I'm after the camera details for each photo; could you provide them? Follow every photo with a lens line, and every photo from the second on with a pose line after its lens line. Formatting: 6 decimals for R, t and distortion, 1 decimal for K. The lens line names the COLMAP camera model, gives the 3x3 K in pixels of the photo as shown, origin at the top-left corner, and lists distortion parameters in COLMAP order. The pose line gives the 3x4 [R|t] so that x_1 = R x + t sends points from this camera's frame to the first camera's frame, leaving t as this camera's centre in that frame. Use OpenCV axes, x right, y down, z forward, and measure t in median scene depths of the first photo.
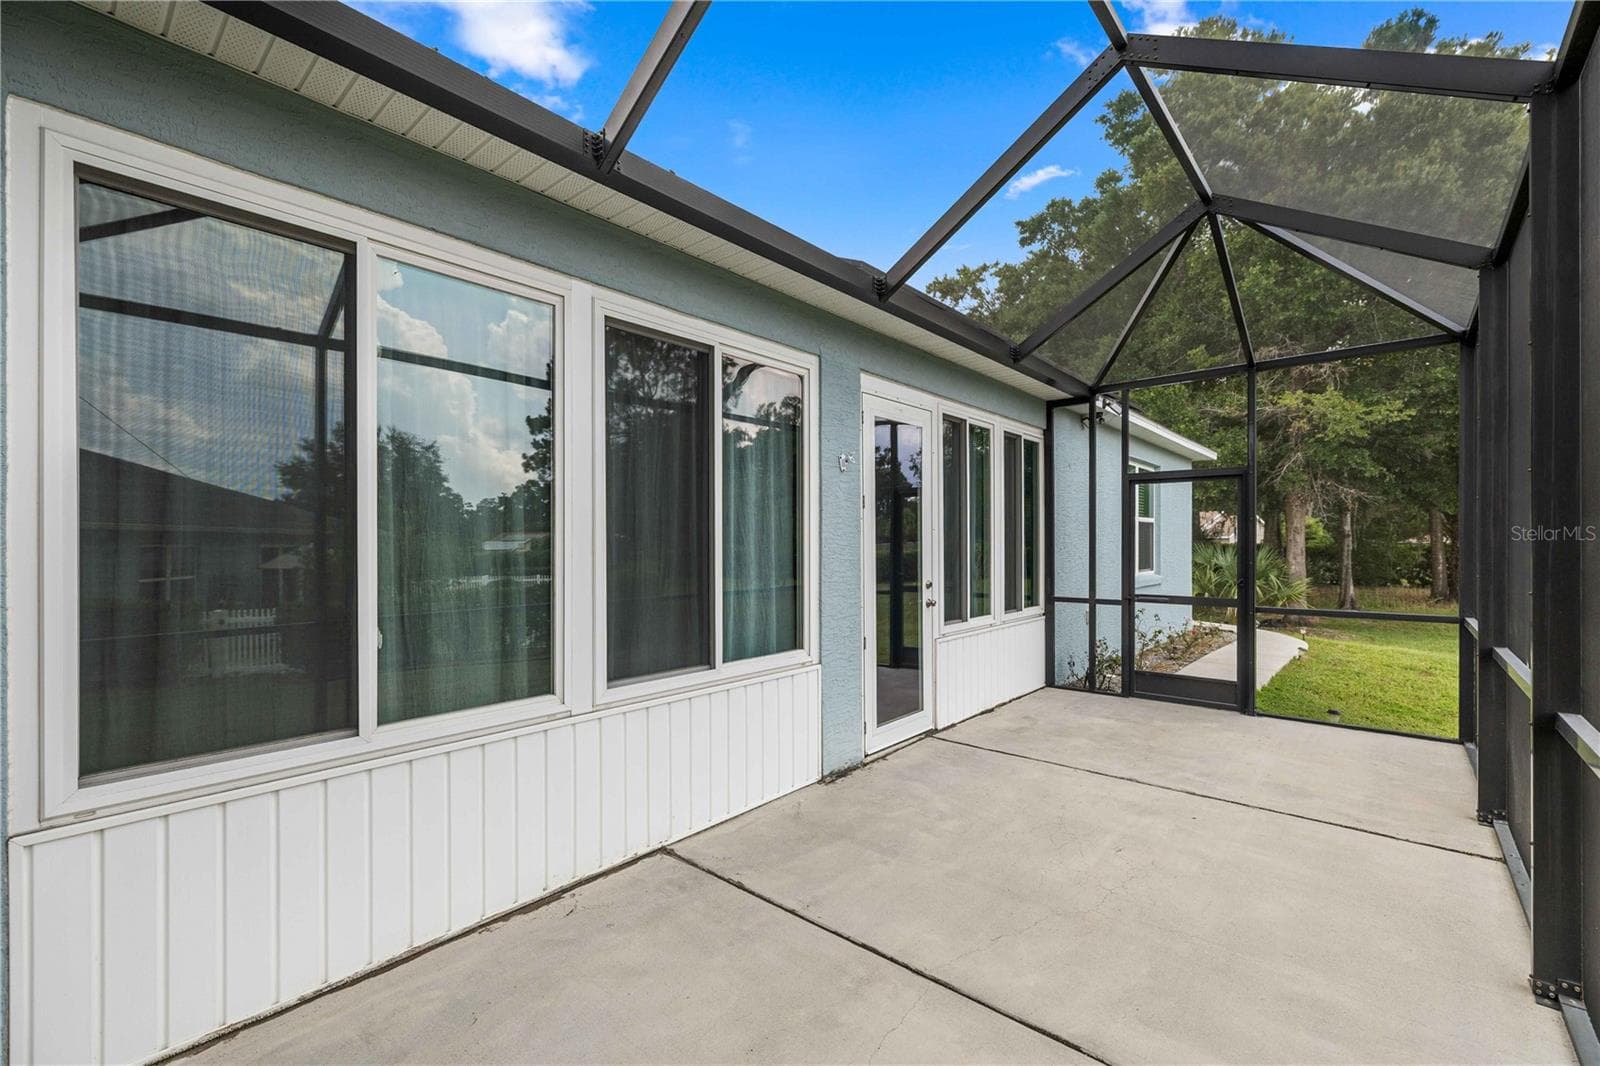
lens RADIAL K [[675.6, 0, 797.3], [0, 675.6, 538.2], [0, 0, 1]] dist [0.000463, -0.000336]
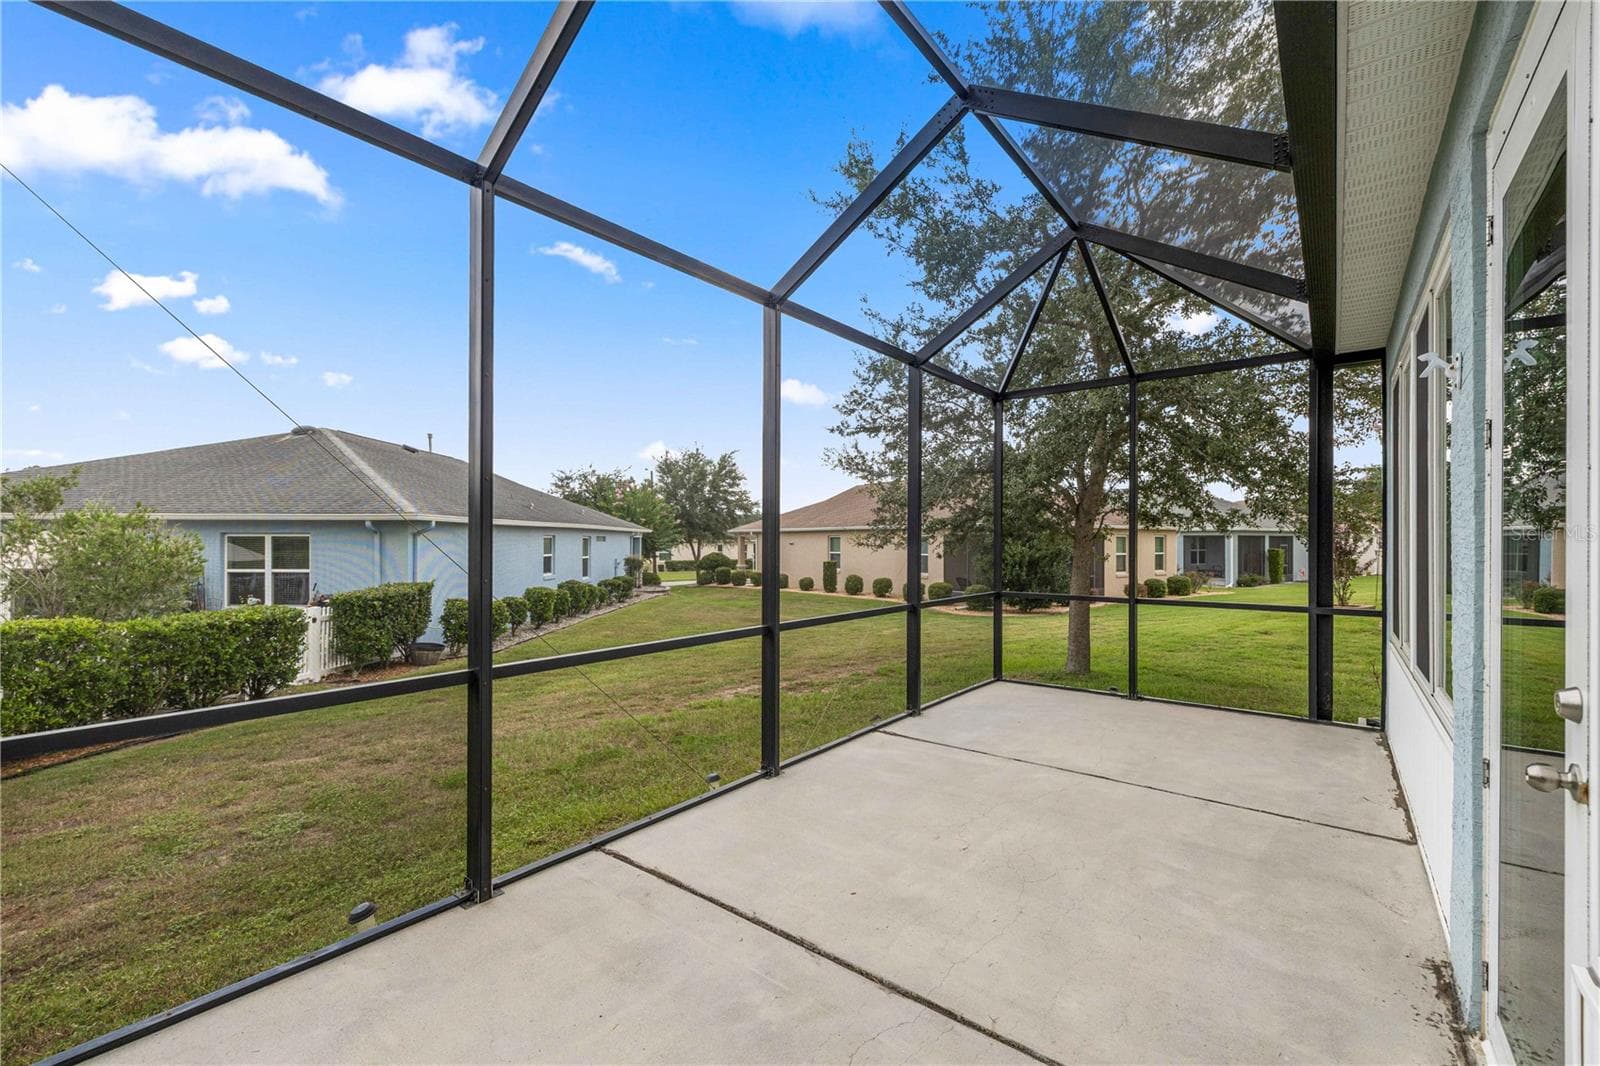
lens RADIAL K [[675.6, 0, 797.3], [0, 675.6, 538.2], [0, 0, 1]] dist [0.000463, -0.000336]
pose [[-0.998597, 0.002566, -0.052899, 0.728134], [0.003003, 0.999962, -0.008178, 0.017170], [0.052876, -0.008326, -0.998566, 1.863663]]
